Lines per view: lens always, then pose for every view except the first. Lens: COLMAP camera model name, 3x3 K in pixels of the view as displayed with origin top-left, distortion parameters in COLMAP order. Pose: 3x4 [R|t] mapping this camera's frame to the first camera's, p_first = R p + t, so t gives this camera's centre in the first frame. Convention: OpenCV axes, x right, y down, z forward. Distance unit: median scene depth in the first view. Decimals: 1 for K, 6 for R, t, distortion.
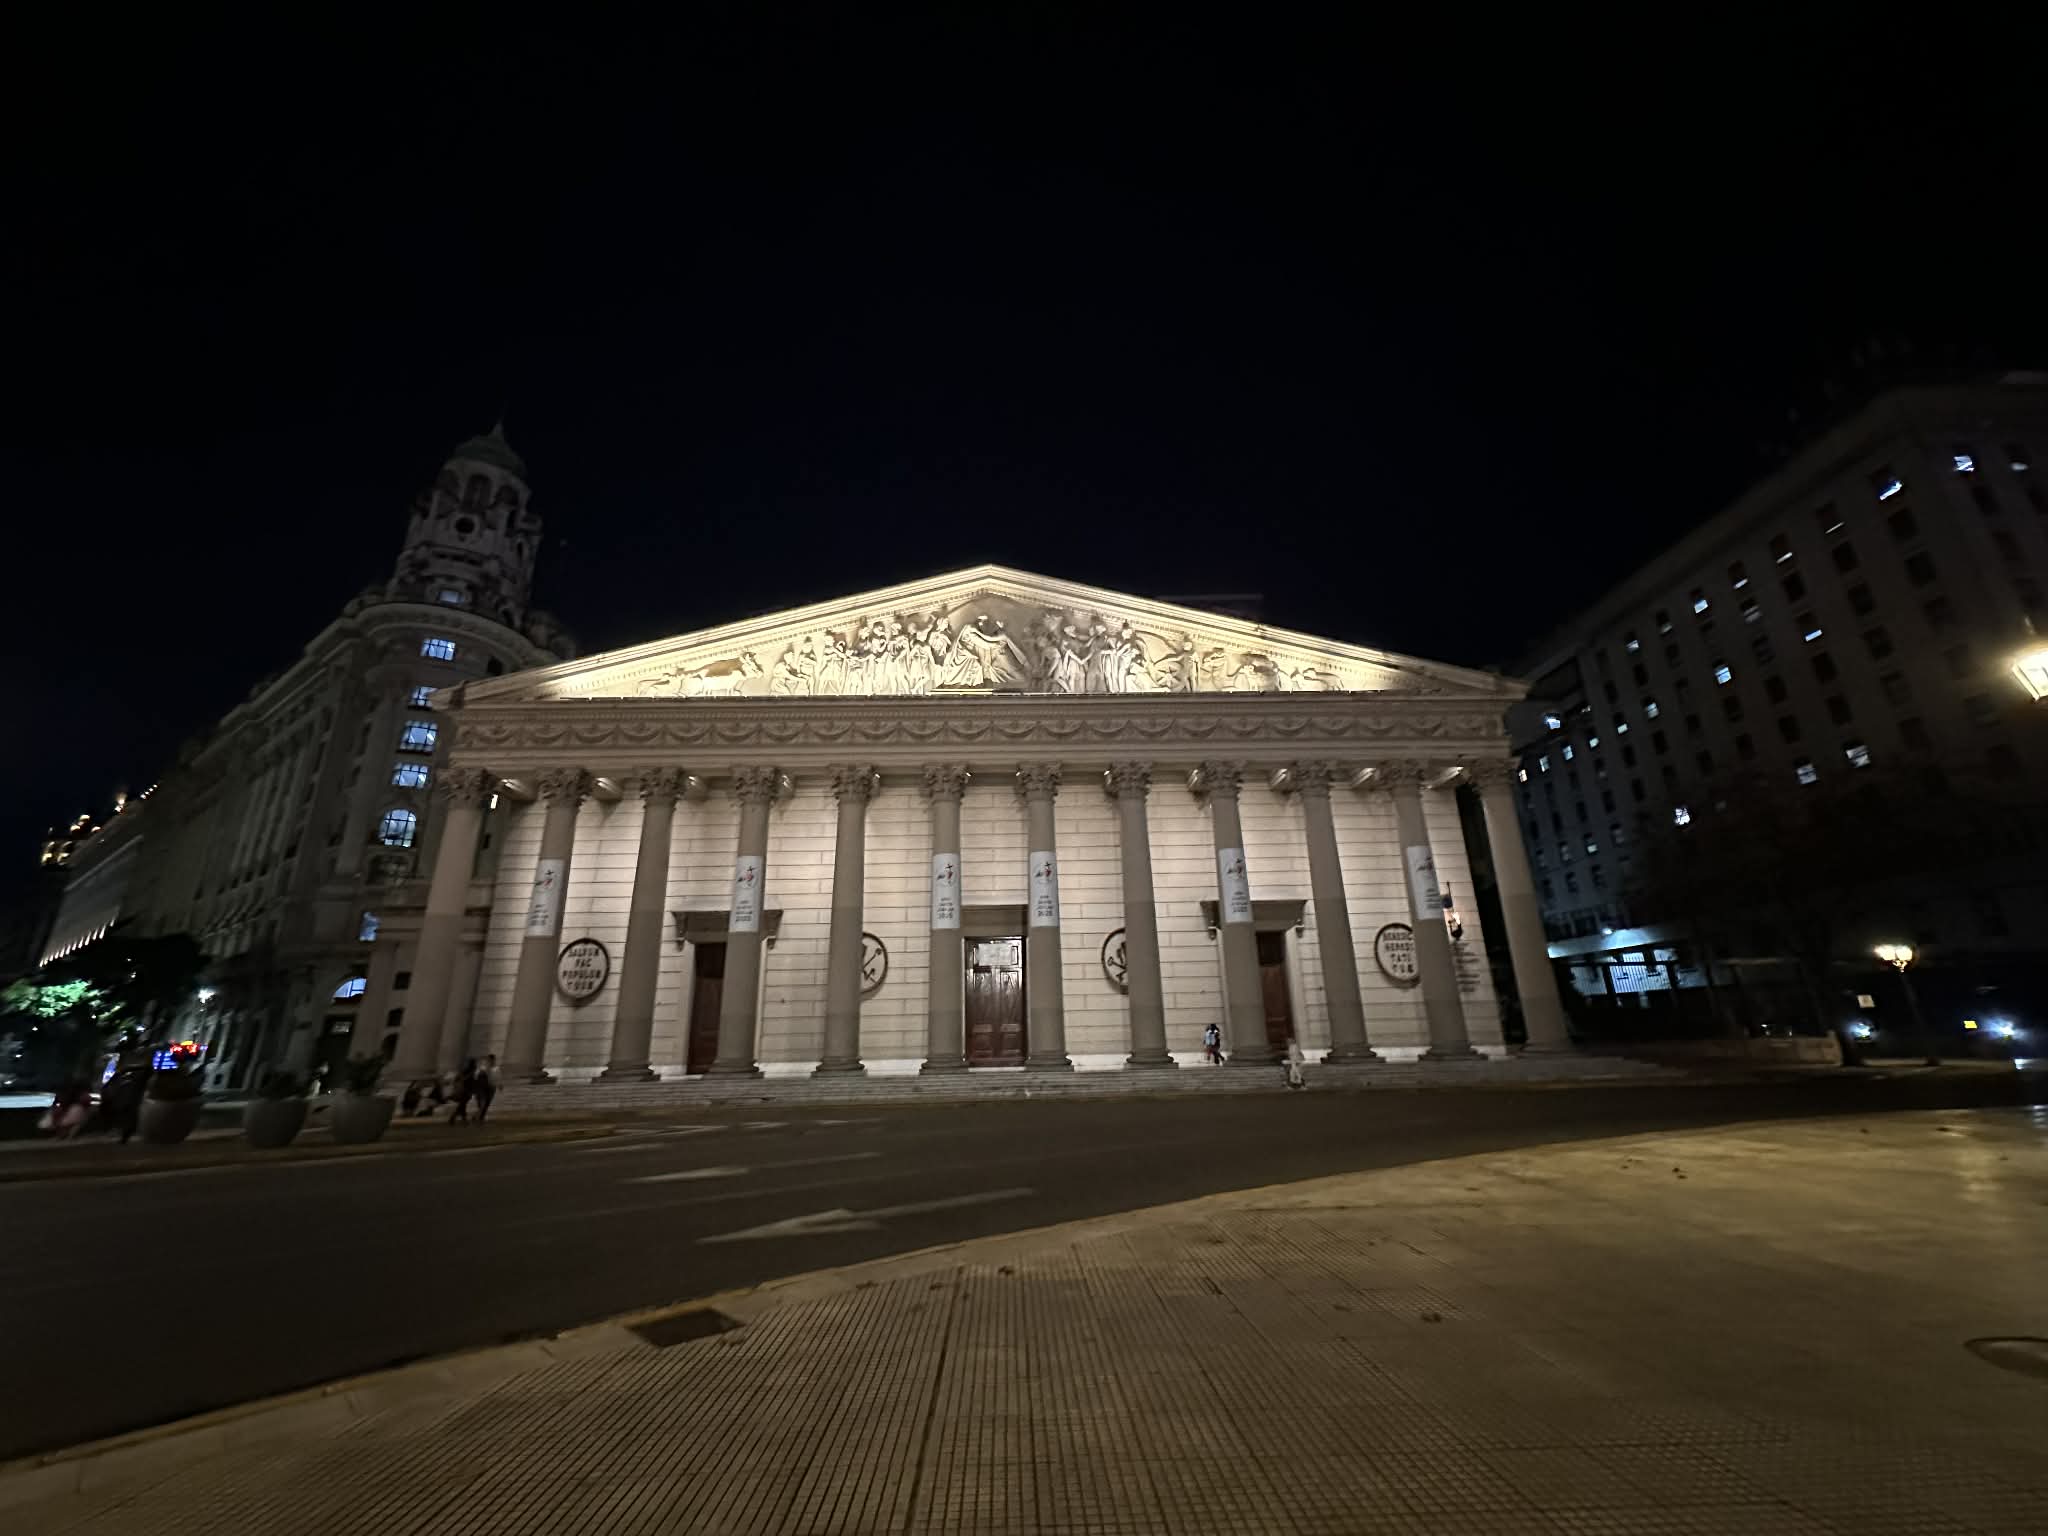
lens RADIAL K [[814.1, 0, 1028.6], [0, 814.1, 764.0], [0, 0, 1]] dist [-0.000104, 0.000802]
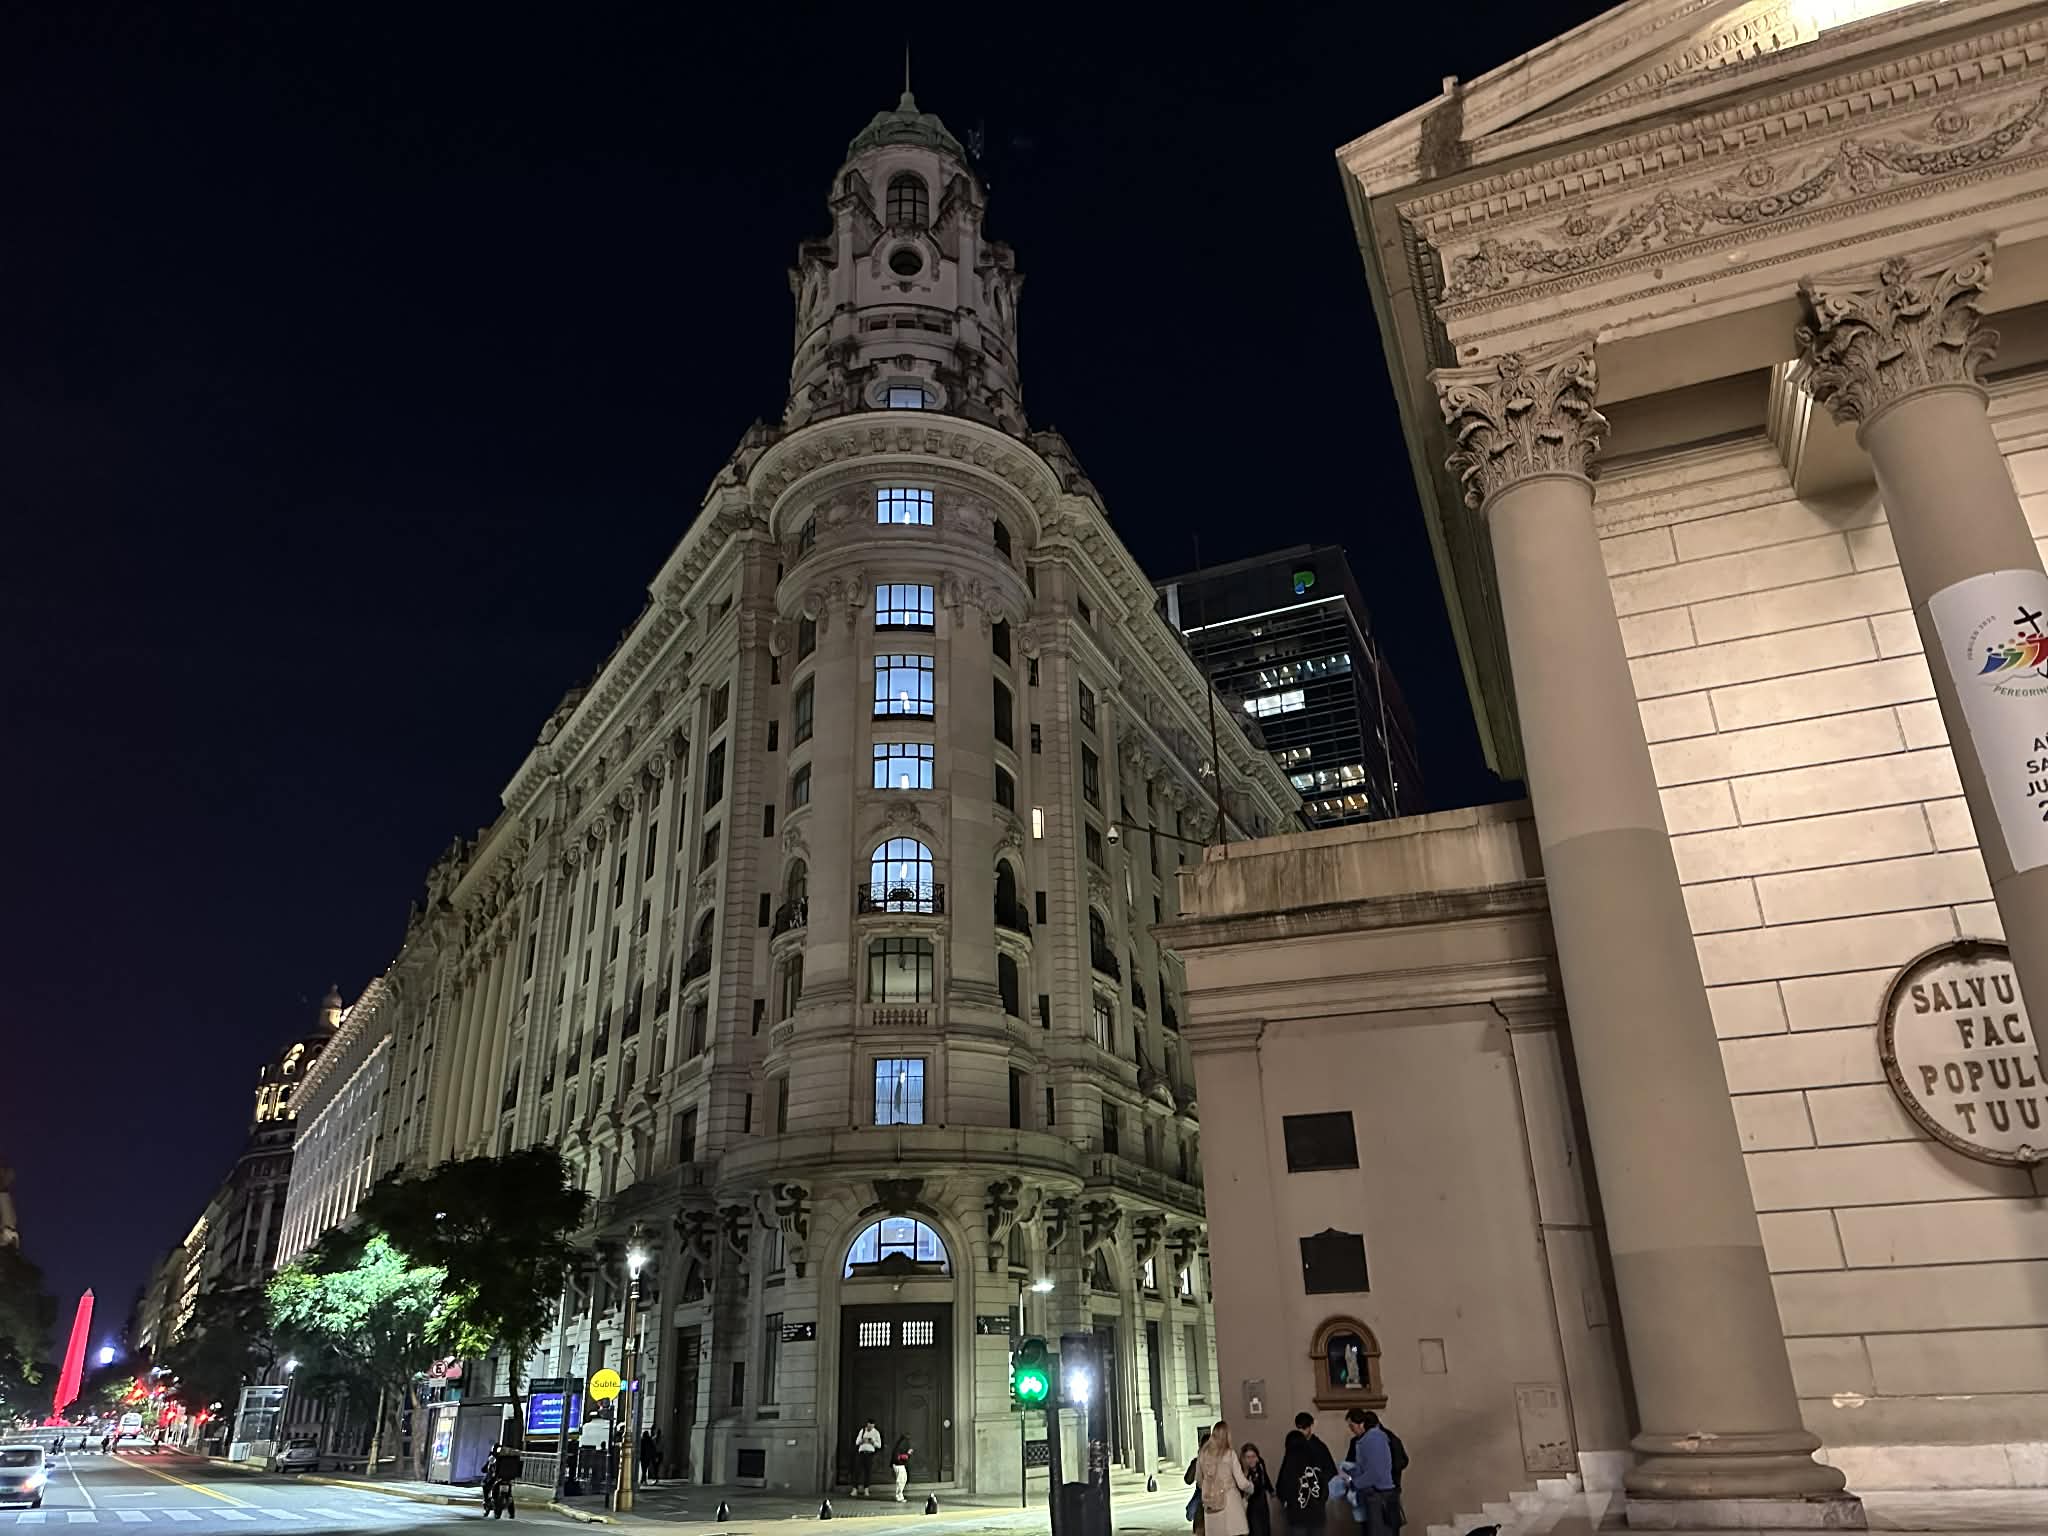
lens RADIAL K [[1438.1, 0, 1027.6], [0, 1438.1, 771.0], [0, 0, 1]] dist [0.056727, -0.009141]
pose [[0.920545, -0.154964, -0.358585, -0.379457], [0.128656, 0.987007, -0.096258, 0.096445], [0.368842, 0.042476, 0.928521, 0.257693]]
